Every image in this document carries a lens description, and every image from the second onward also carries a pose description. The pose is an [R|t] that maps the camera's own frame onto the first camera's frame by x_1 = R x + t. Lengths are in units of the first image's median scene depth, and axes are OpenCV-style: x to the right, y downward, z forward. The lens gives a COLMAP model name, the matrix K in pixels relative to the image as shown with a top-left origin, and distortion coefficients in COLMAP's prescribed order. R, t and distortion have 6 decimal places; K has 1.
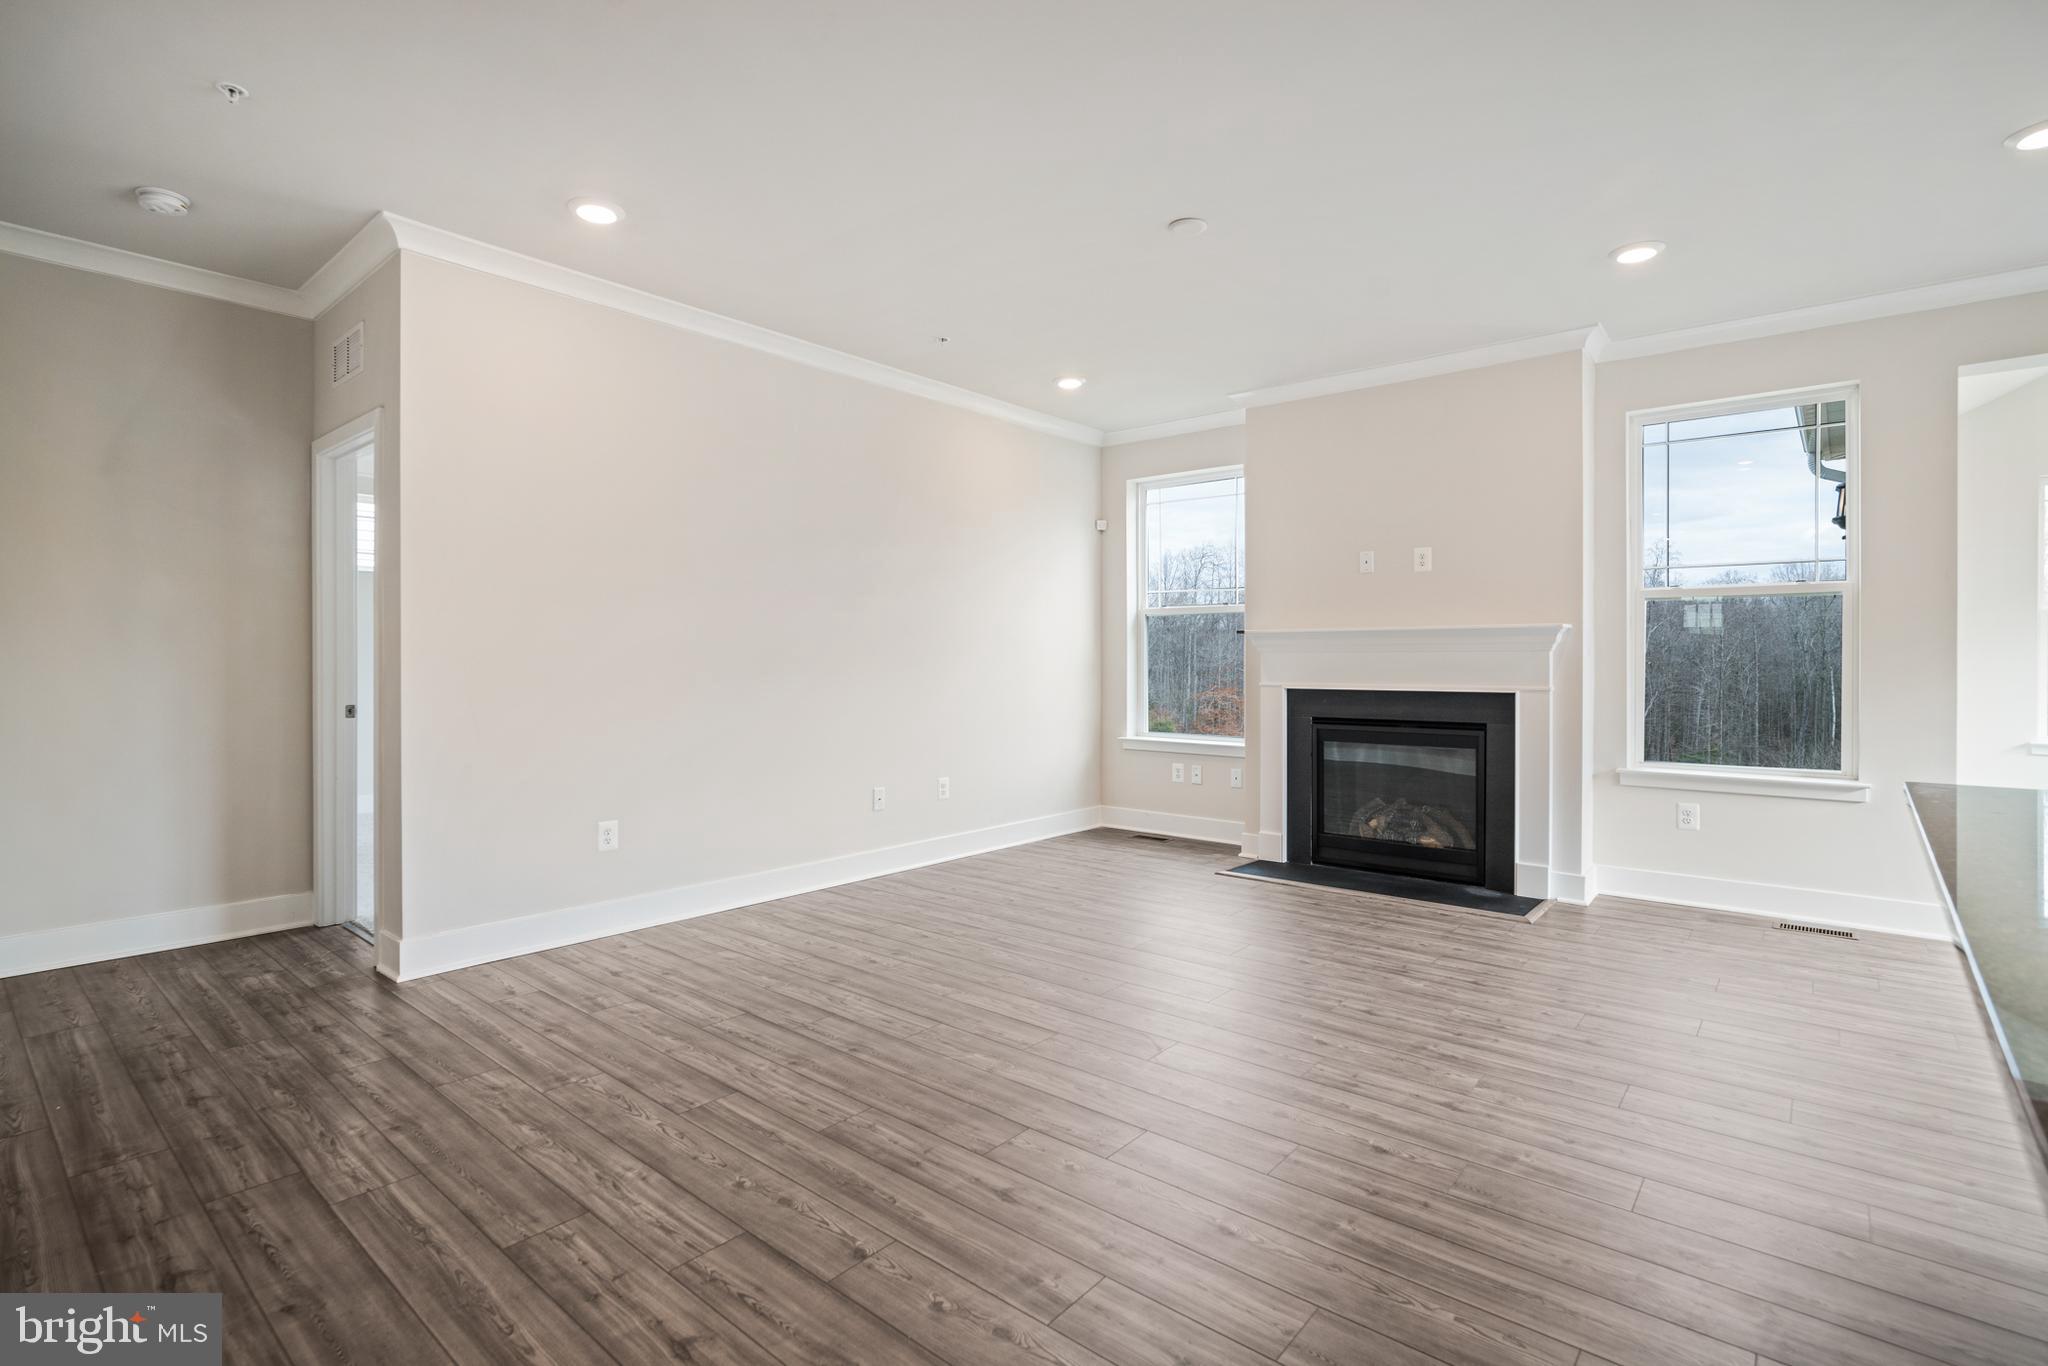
lens RADIAL K [[973.5, 0, 1006.7], [0, 973.5, 667.3], [0, 0, 1]] dist [-0.029450, 0.010835]
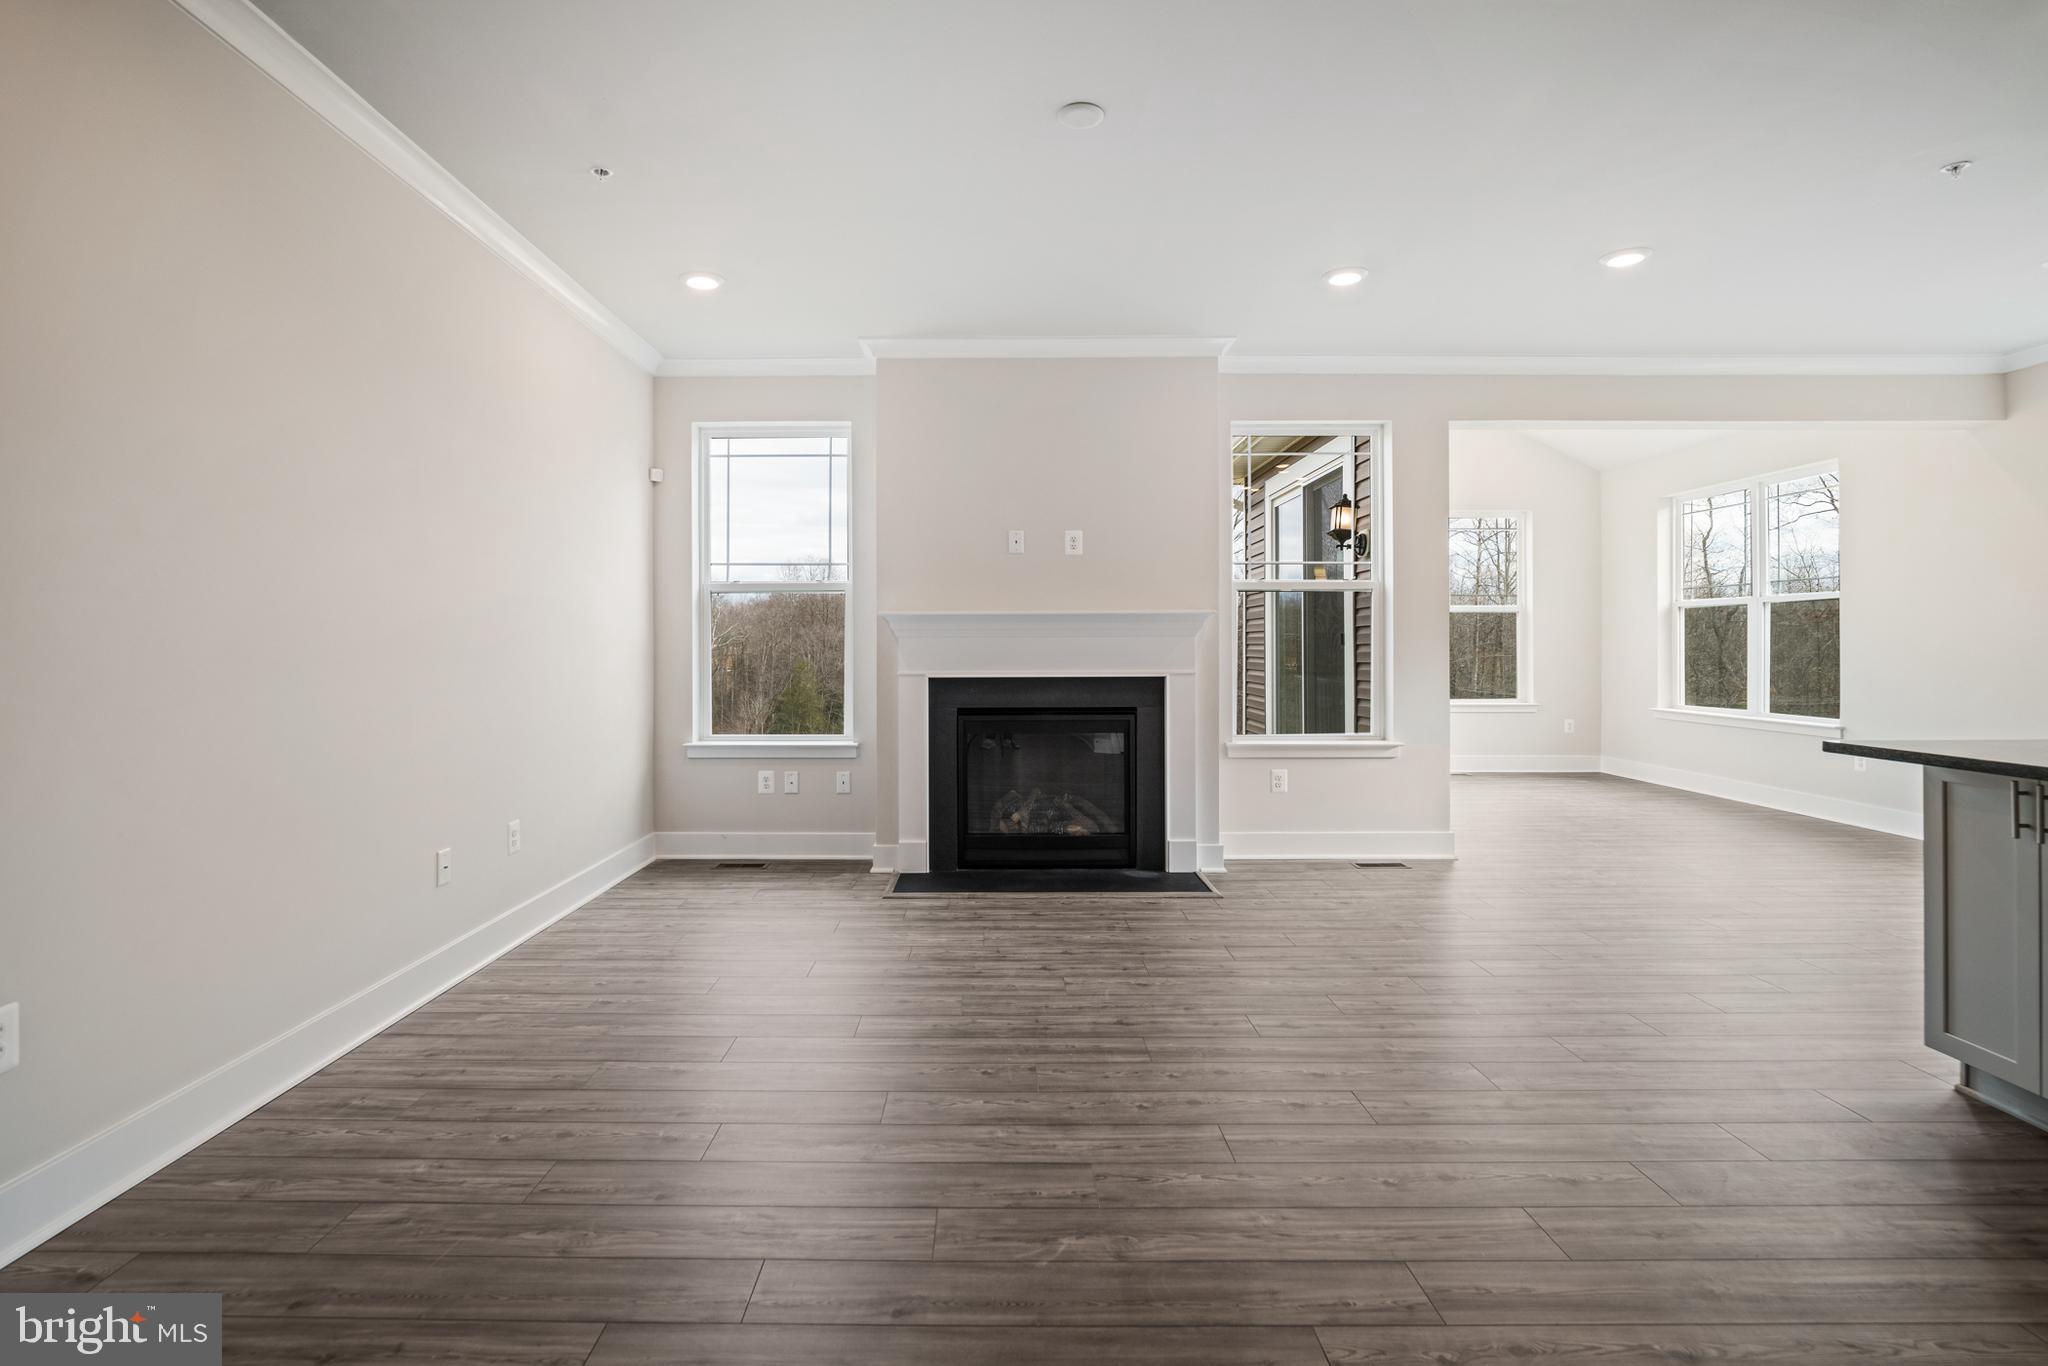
lens RADIAL K [[973.5, 0, 986.9], [0, 973.5, 660.6], [0, 0, 1]] dist [-0.029450, 0.010835]
pose [[0.763570, -0.013439, 0.645585, -0.286528], [0.009210, 0.999908, 0.009922, -0.002934], [-0.645659, -0.001630, 0.763624, 0.316359]]
